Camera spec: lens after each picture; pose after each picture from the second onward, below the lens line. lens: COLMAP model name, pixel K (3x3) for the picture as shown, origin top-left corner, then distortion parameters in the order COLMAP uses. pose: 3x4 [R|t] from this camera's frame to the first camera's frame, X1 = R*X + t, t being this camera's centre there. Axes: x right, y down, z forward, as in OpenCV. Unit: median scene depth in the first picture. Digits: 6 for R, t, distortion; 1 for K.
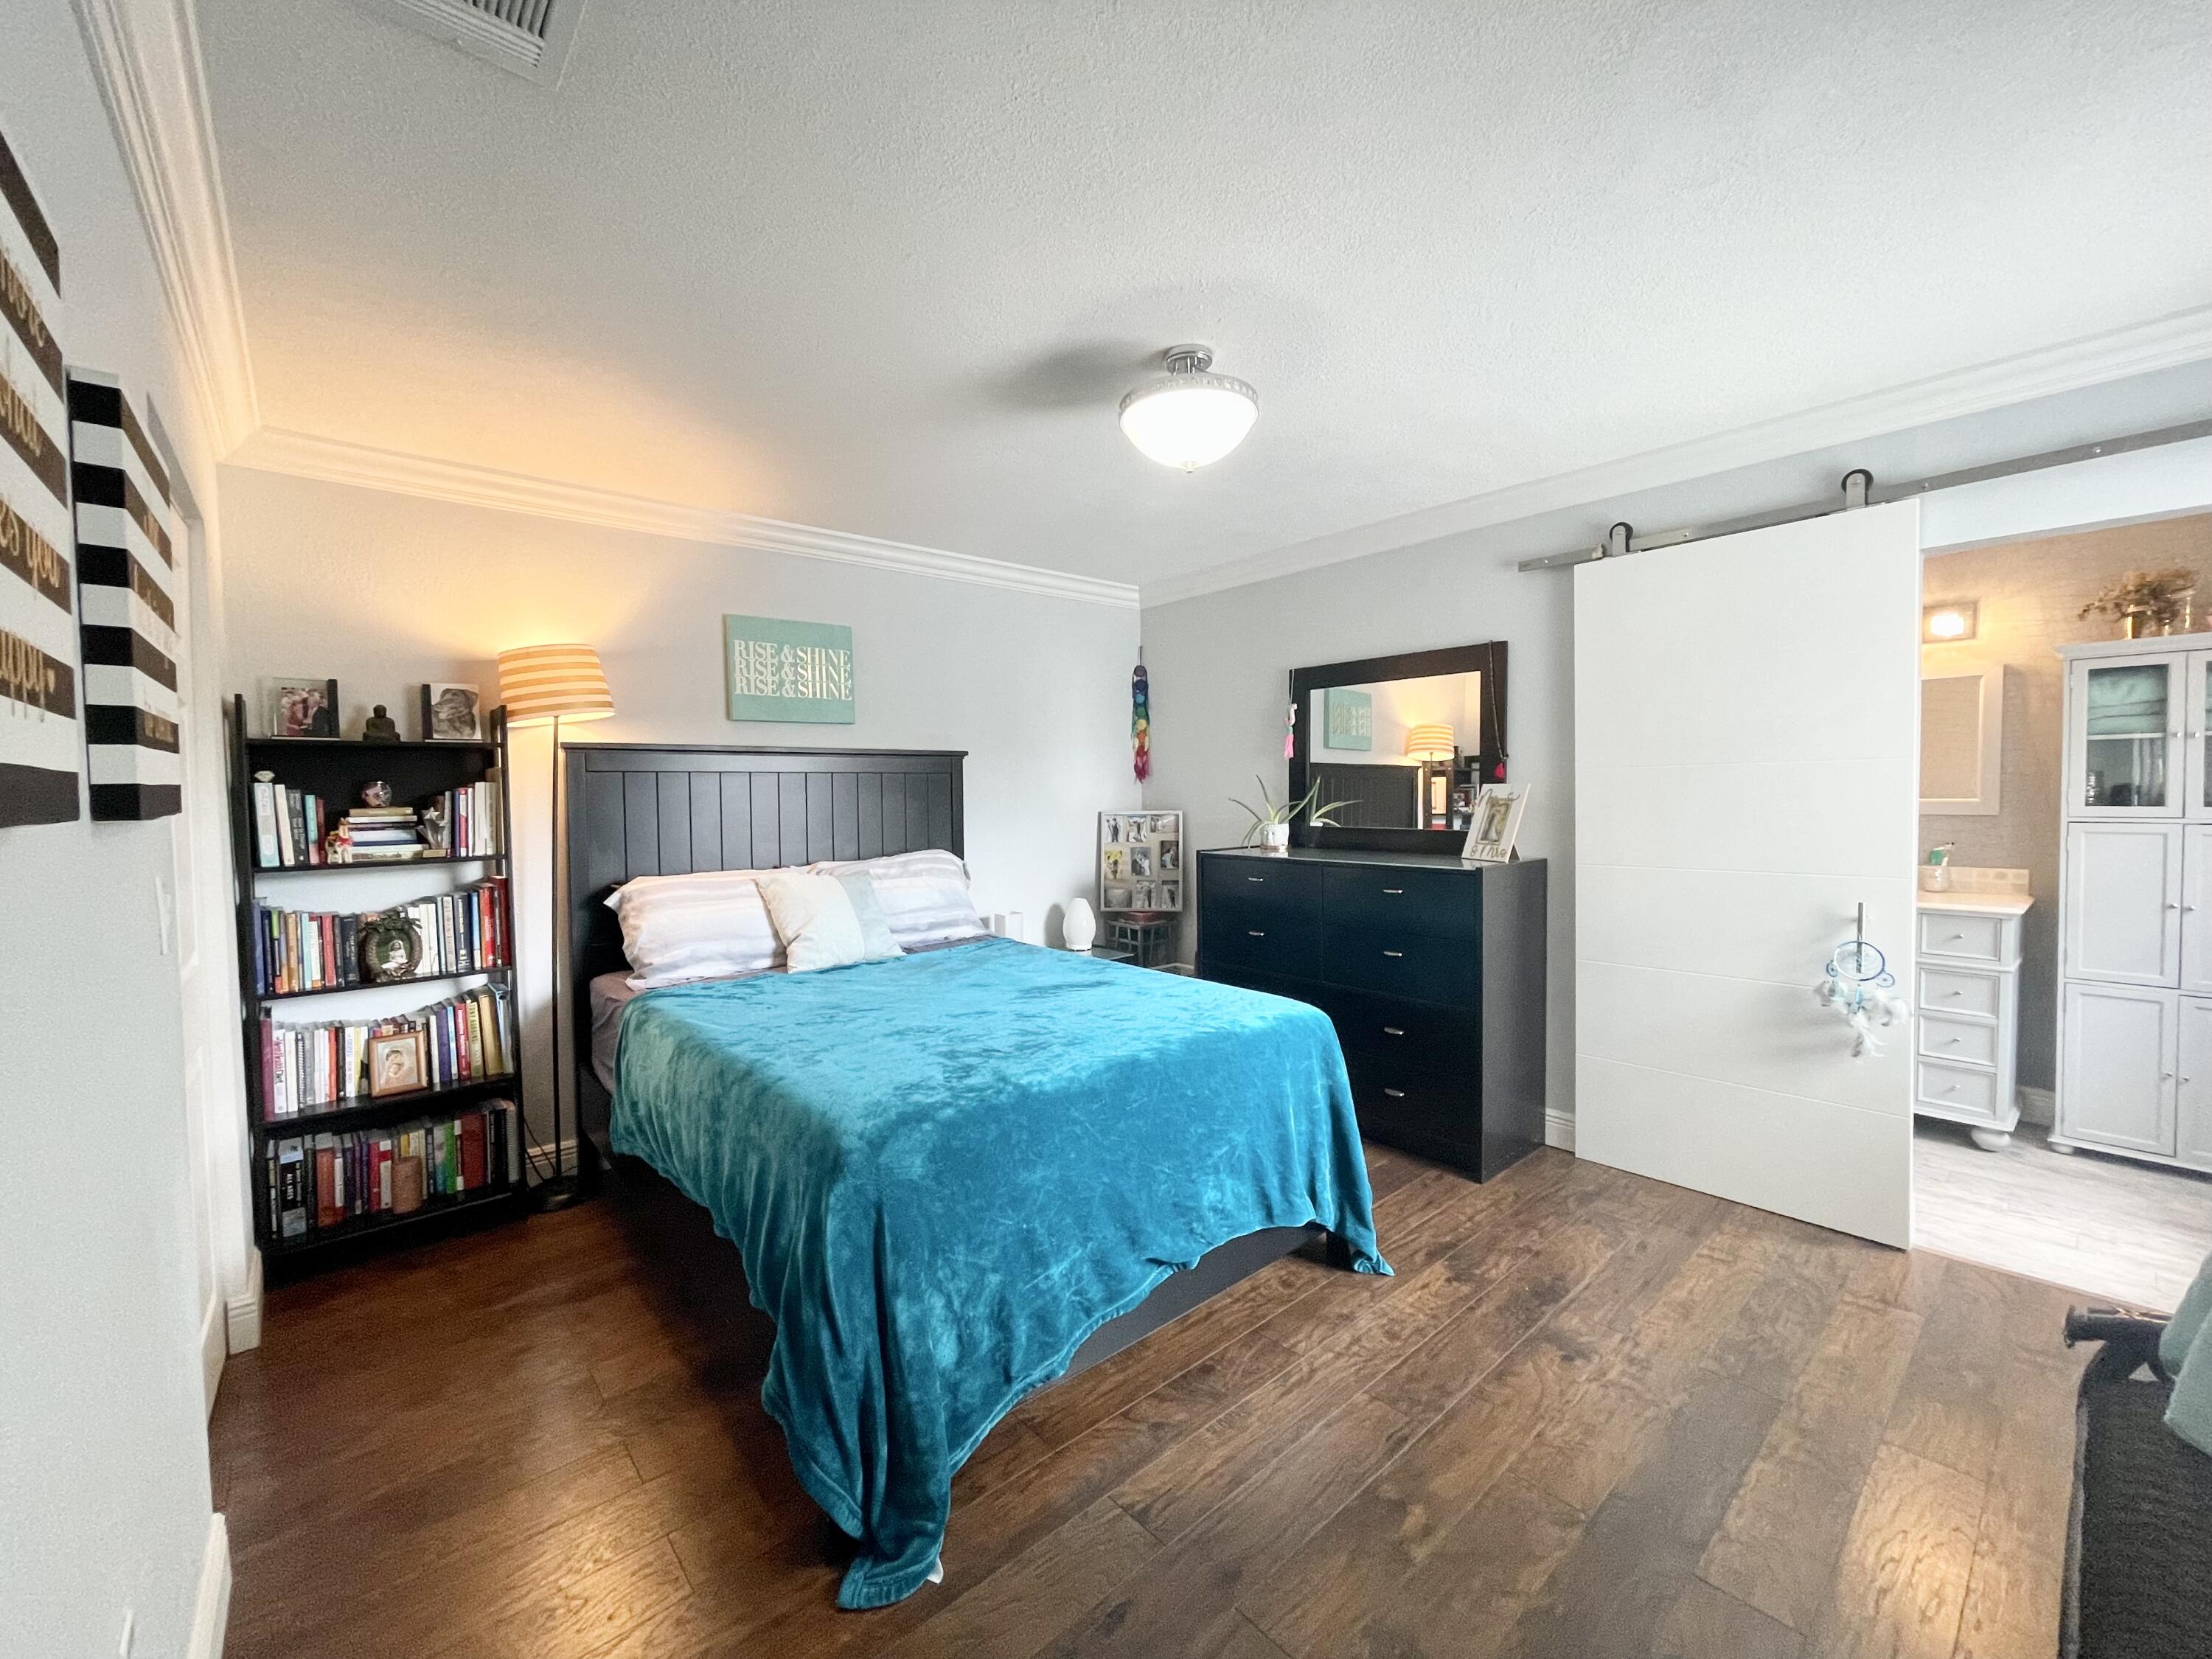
lens RADIAL K [[897.9, 0, 1098.0], [0, 897.9, 824.7], [0, 0, 1]] dist [-0.000616, -0.000664]
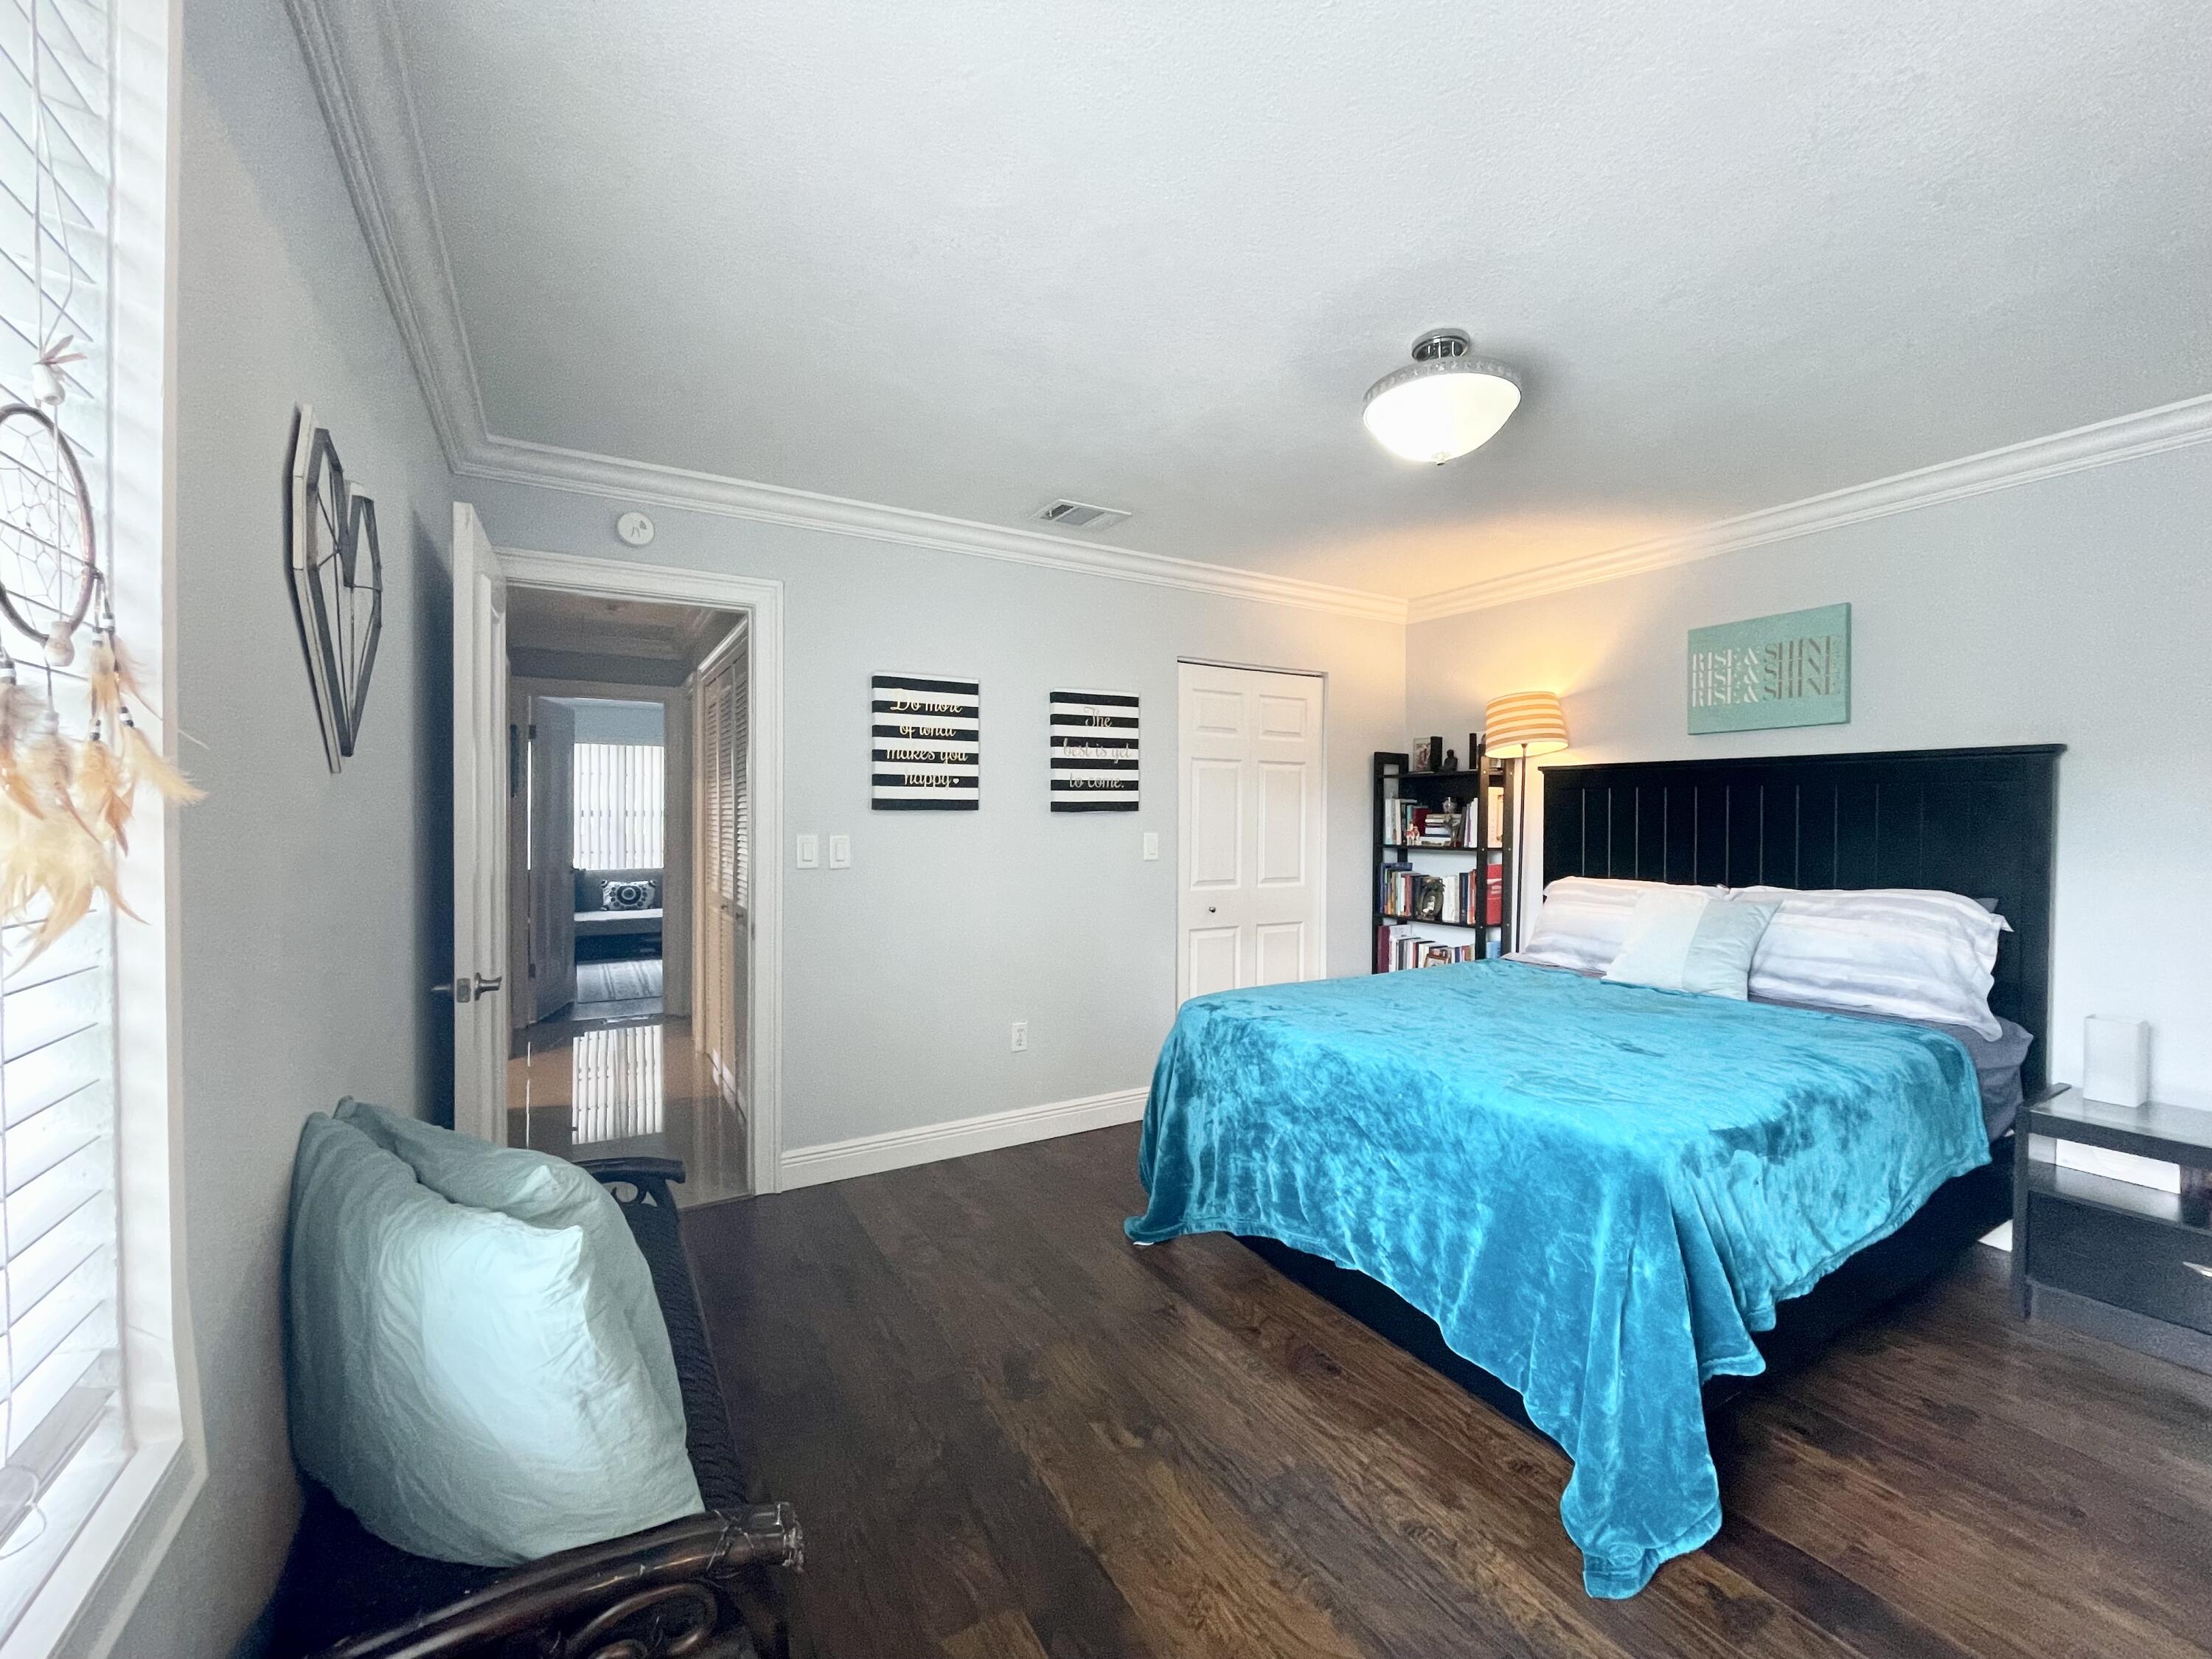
lens RADIAL K [[897.9, 0, 1098.0], [0, 897.9, 824.7], [0, 0, 1]] dist [-0.000616, -0.000664]
pose [[-0.183245, 0.025614, -0.982734, 0.886878], [-0.043714, 0.998459, 0.034175, -0.026282], [0.982095, 0.049221, -0.181843, 0.686103]]
